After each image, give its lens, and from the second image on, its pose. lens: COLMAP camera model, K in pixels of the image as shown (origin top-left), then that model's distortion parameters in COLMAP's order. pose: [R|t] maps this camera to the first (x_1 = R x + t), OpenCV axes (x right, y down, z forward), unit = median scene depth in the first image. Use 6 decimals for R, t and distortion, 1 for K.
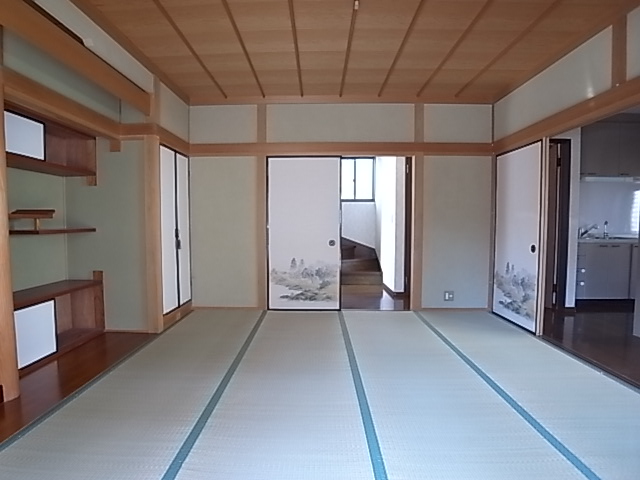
lens RADIAL K [[358.2, 0, 306.7], [0, 358.2, 241.3], [0, 0, 1]] dist [-0.078477, 0.029066]
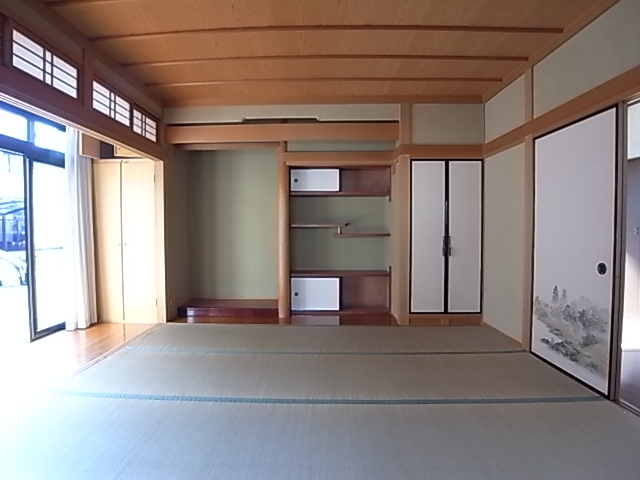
lens RADIAL K [[358.2, 0, 306.7], [0, 358.2, 241.3], [0, 0, 1]] dist [-0.078477, 0.029066]
pose [[-0.006997, 0.036889, -0.999295, 0.589491], [-0.048164, 0.998147, 0.037184, -0.034714], [0.998815, 0.048390, -0.005208, 0.549481]]
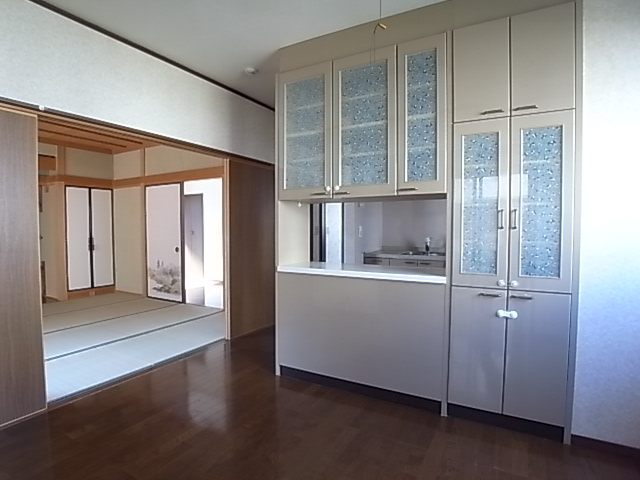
lens RADIAL K [[358.2, 0, 306.7], [0, 358.2, 241.3], [0, 0, 1]] dist [-0.078477, 0.029066]
pose [[0.878780, 0.019656, -0.476822, 1.087107], [-0.025422, 0.999661, -0.005642, -0.030542], [0.476550, 0.017080, 0.878982, 0.095445]]
